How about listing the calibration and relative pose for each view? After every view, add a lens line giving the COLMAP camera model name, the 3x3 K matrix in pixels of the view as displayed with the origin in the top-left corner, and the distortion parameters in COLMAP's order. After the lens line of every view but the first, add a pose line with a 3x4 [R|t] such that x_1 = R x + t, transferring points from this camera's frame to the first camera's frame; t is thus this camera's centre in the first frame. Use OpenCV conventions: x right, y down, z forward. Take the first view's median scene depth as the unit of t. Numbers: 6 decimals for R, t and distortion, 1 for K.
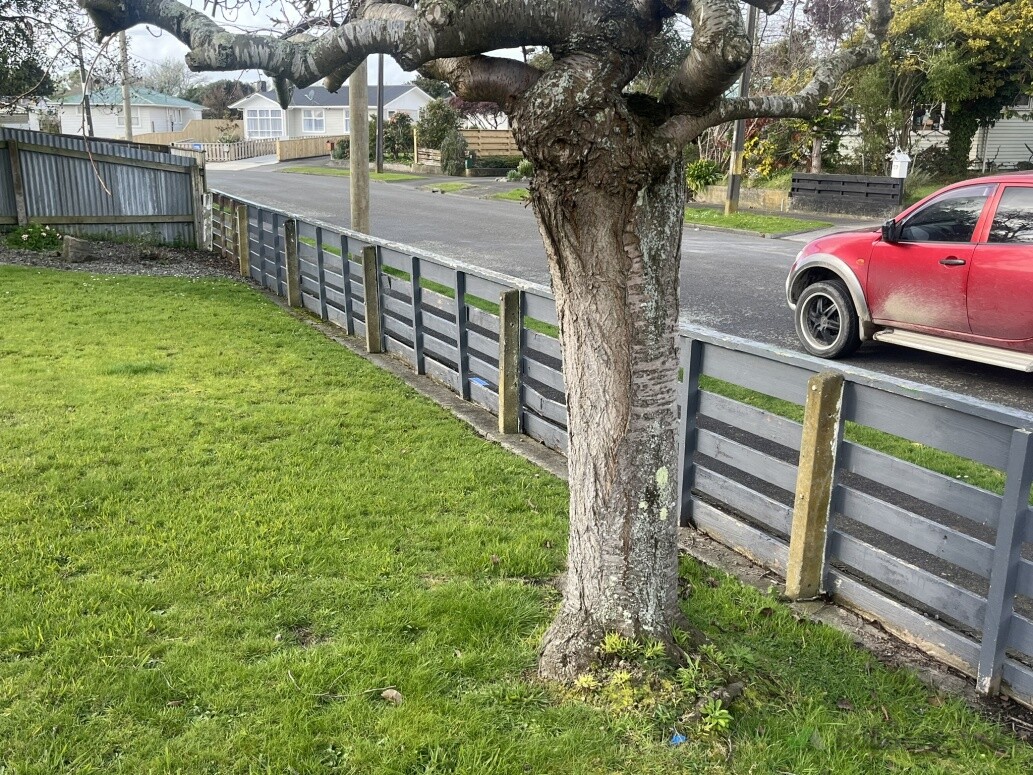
lens RADIAL K [[996.4, 0, 495.0], [0, 996.4, 411.9], [0, 0, 1]] dist [0.044615, -0.004562]
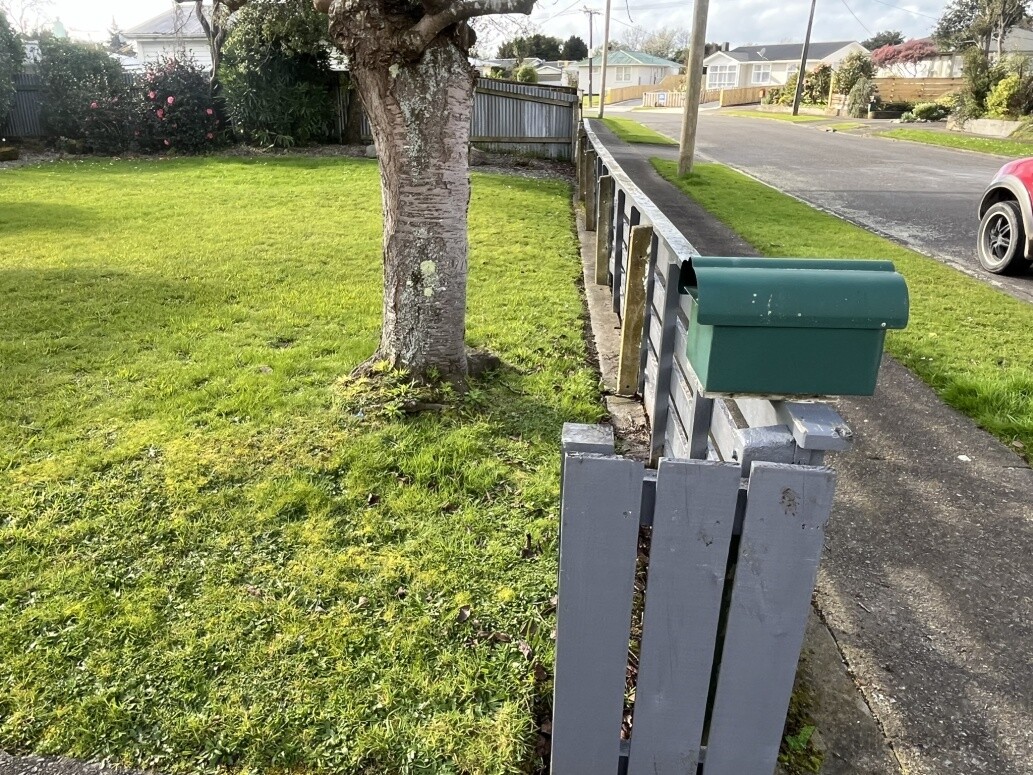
lens RADIAL K [[746.6, 0, 490.0], [0, 746.6, 390.3], [0, 0, 1]] dist [0.001275, -0.009394]
pose [[0.862675, 0.180986, -0.472266, 0.270404], [-0.126182, 0.981270, 0.145557, 0.023576], [0.489765, -0.065977, 0.869355, 0.013949]]
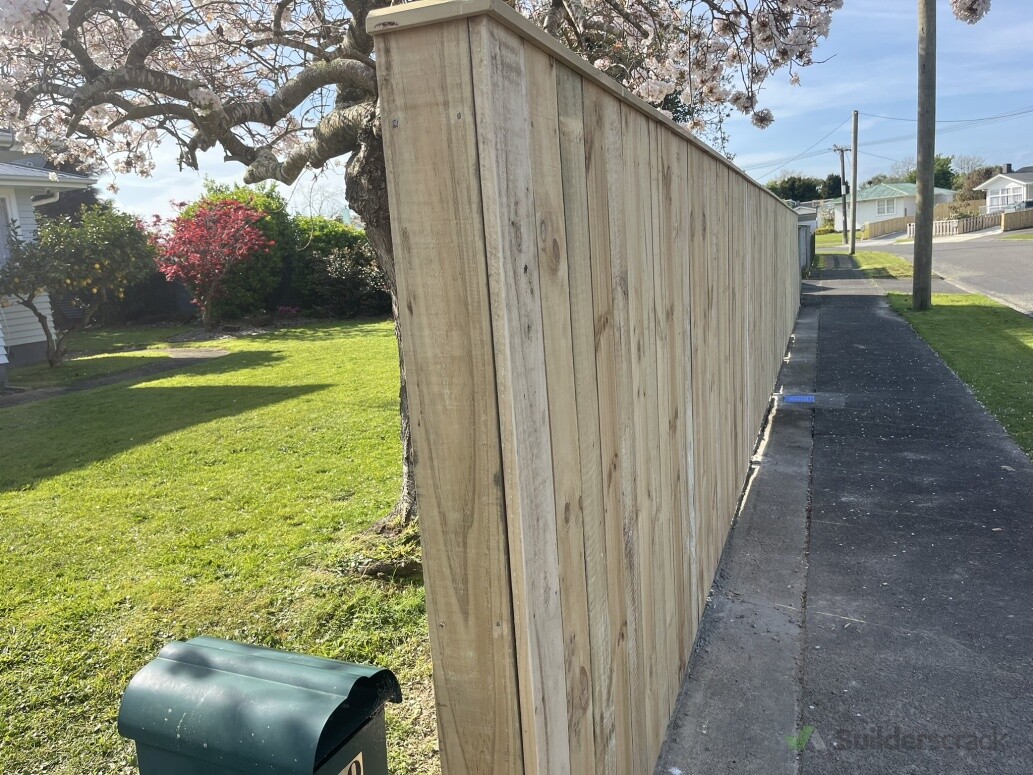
lens RADIAL K [[771.3, 0, 516.5], [0, 771.3, 387.5], [0, 0, 1]] dist [0.023868, -0.025850]
pose [[0.682301, 0.065774, -0.728106, 0.347885], [-0.112842, 0.993484, -0.015996, 0.008575], [0.722310, 0.093075, 0.685277, 0.101791]]
